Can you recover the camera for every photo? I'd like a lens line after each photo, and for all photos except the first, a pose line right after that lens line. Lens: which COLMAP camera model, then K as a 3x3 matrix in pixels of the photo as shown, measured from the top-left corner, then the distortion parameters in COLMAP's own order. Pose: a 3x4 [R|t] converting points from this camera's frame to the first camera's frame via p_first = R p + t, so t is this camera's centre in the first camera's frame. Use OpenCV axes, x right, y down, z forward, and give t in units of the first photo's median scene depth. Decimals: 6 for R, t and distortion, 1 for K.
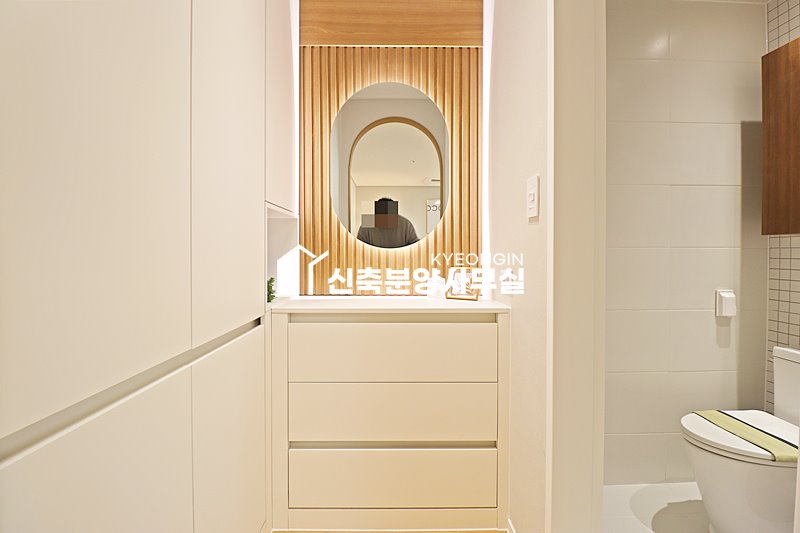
lens RADIAL K [[369.6, 0, 399.4], [0, 369.6, 259.1], [0, 0, 1]] dist [0.000203, -0.013054]
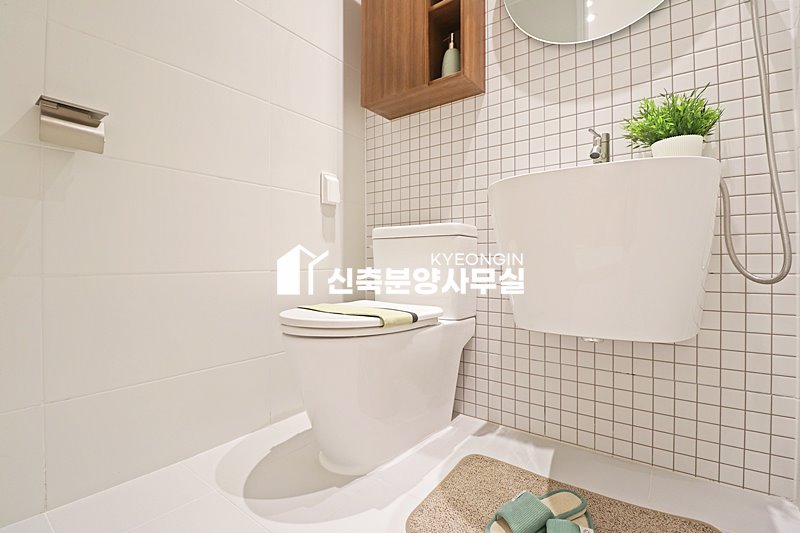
lens RADIAL K [[369.6, 0, 399.4], [0, 369.6, 259.1], [0, 0, 1]] dist [0.000203, -0.013054]
pose [[0.623369, 0.002977, 0.781922, 0.317412], [0.012039, 0.999838, -0.013404, 0.302093], [-0.781835, 0.017769, 0.623232, 0.339452]]
